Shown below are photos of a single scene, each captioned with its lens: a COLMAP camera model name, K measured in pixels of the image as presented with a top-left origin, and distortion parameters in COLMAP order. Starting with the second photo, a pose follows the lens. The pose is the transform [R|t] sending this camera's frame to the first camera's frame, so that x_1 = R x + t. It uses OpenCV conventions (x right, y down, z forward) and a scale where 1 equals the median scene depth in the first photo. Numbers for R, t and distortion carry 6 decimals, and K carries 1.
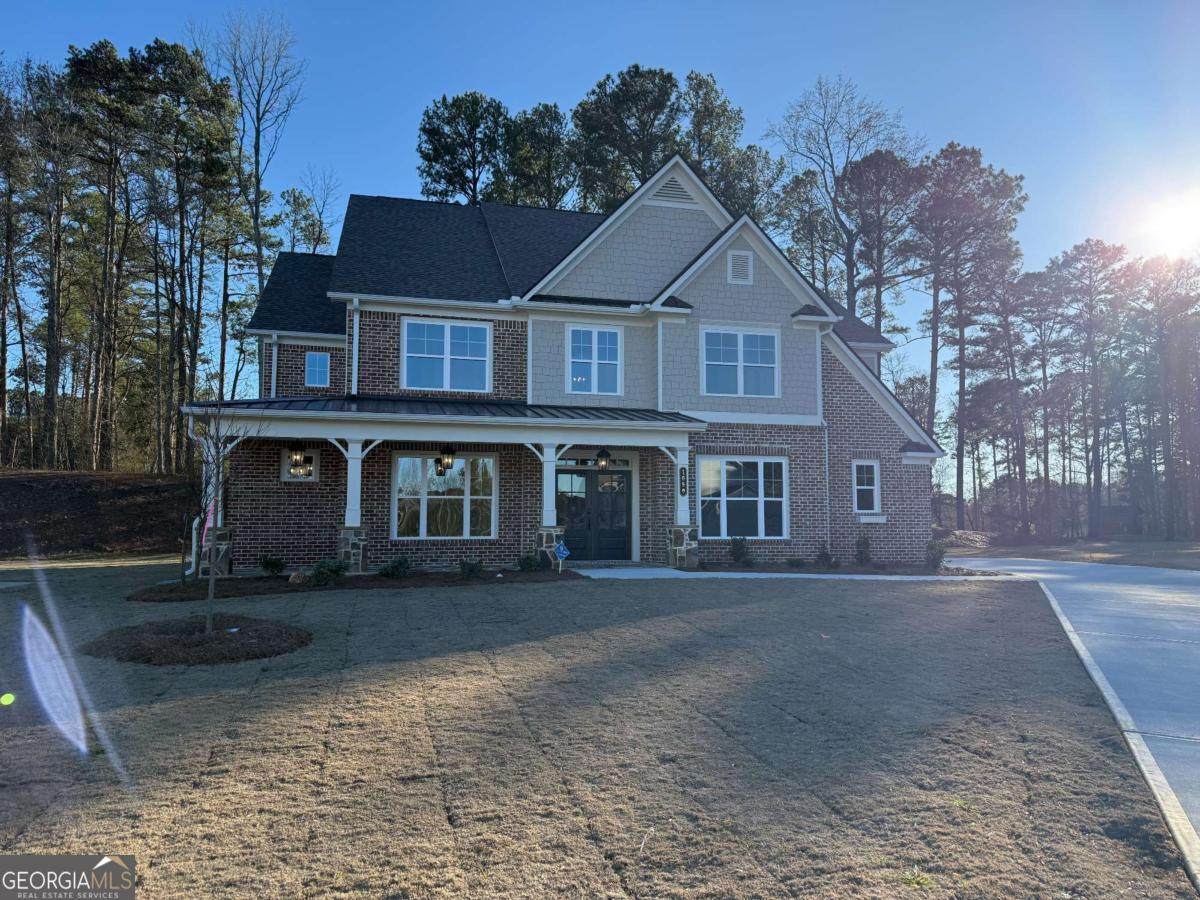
lens RADIAL K [[854.9, 0, 600.0], [0, 854.9, 450.0], [0, 0, 1]] dist [0.112460, 0.000525]
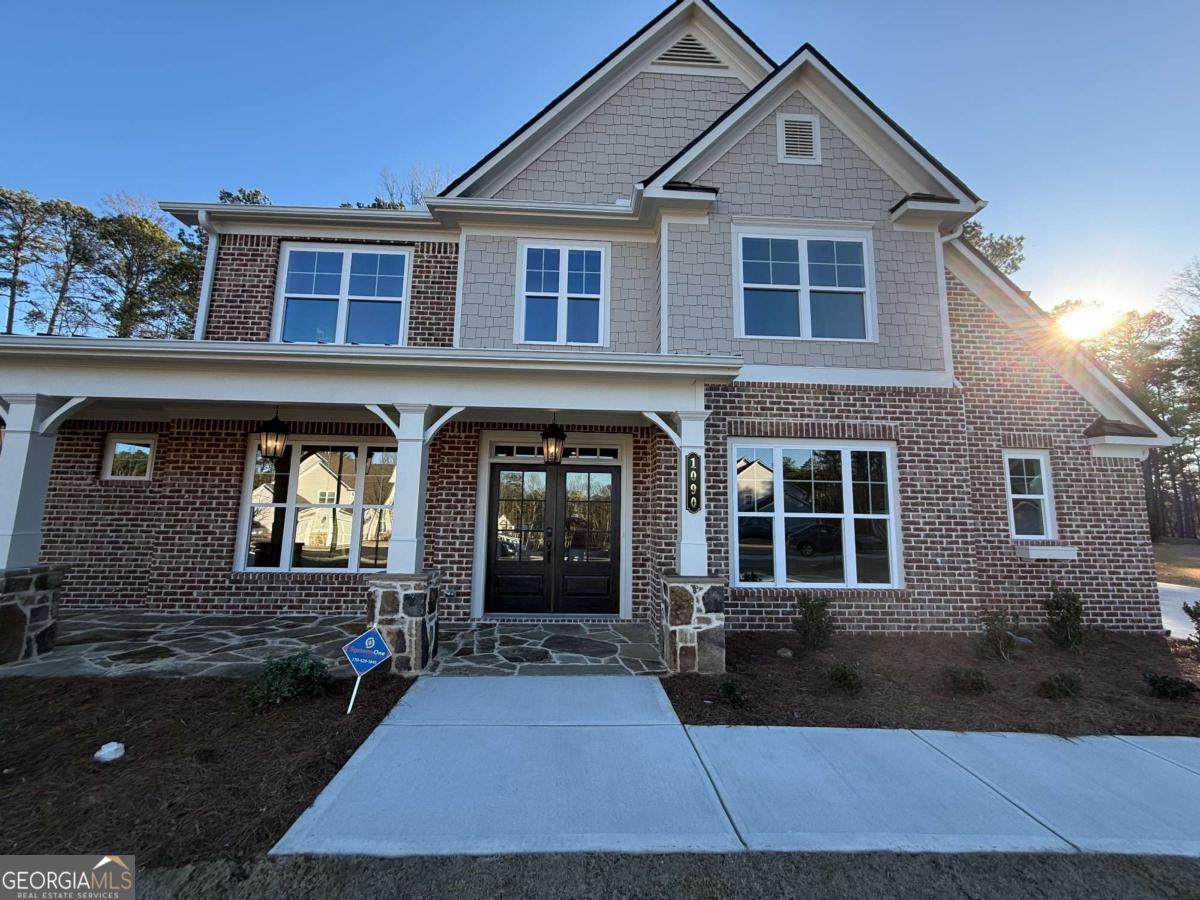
lens RADIAL K [[471.2, 0, 600.0], [0, 471.2, 450.0], [0, 0, 1]] dist [-0.001028, -0.000039]
pose [[0.979891, -0.008744, -0.199342, 0.089532], [-0.000164, 0.999004, -0.044628, 0.027474], [0.199534, 0.043763, 0.978913, 0.661695]]
